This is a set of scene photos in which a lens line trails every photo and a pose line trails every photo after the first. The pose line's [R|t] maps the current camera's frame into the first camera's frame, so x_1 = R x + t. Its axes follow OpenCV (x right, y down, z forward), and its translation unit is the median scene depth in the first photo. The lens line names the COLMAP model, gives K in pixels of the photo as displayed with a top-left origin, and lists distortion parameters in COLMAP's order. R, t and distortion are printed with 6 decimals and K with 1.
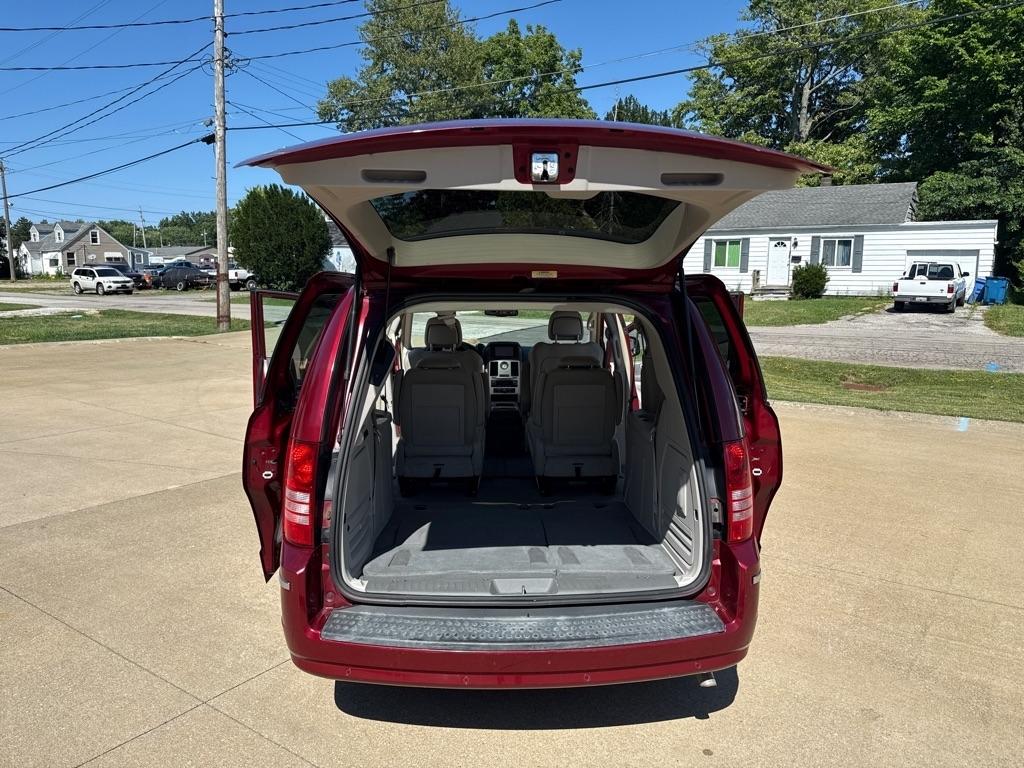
lens RADIAL K [[759.8, 0, 513.7], [0, 759.8, 388.2], [0, 0, 1]] dist [0.032130, -0.025951]
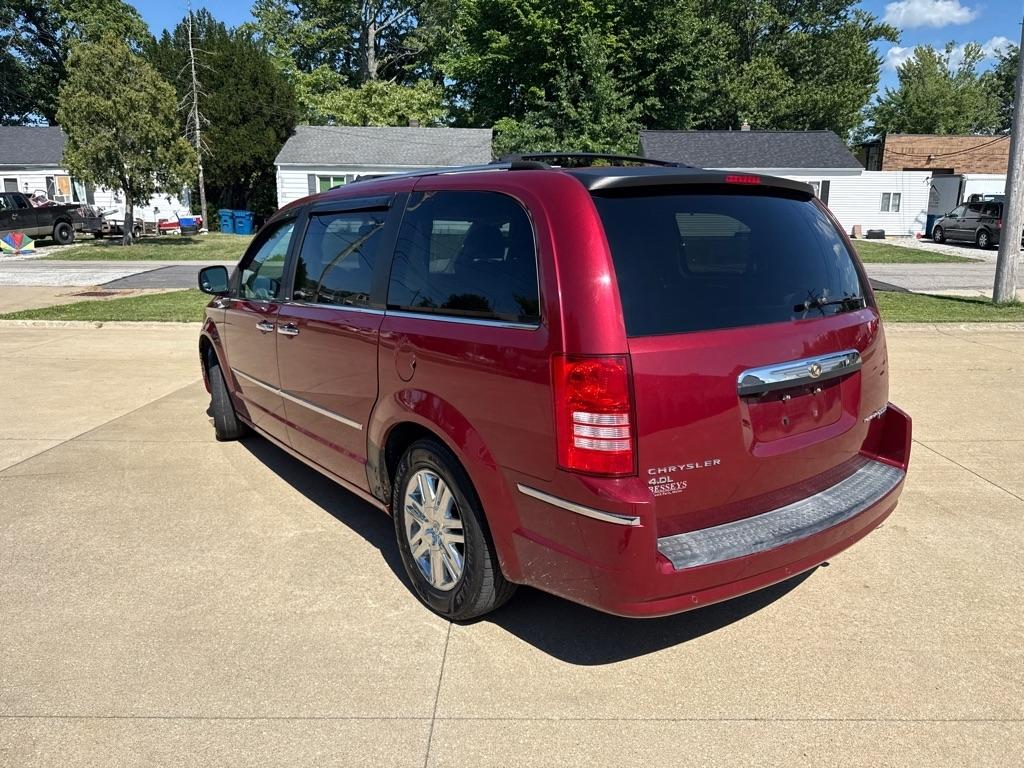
lens RADIAL K [[759.8, 0, 521.2], [0, 759.8, 382.0], [0, 0, 1]] dist [0.032130, -0.025951]
pose [[0.835276, -0.117097, 0.537217, -0.102573], [0.081523, 0.992635, 0.089611, 0.002143], [-0.543753, -0.031055, 0.838670, 0.044017]]
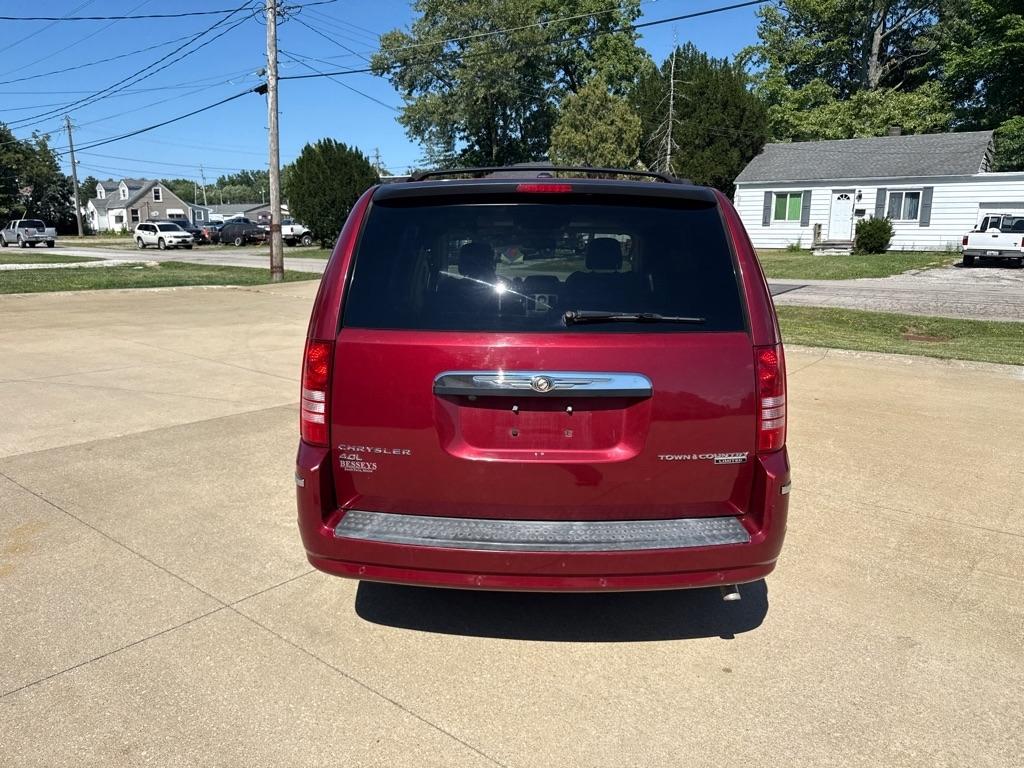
lens RADIAL K [[759.8, 0, 518.1], [0, 759.8, 383.4], [0, 0, 1]] dist [0.032130, -0.025951]
pose [[0.997923, 0.015662, -0.062485, 0.005353], [-0.012831, 0.998884, 0.045456, 0.009860], [0.063127, -0.044560, 0.997010, 0.004747]]
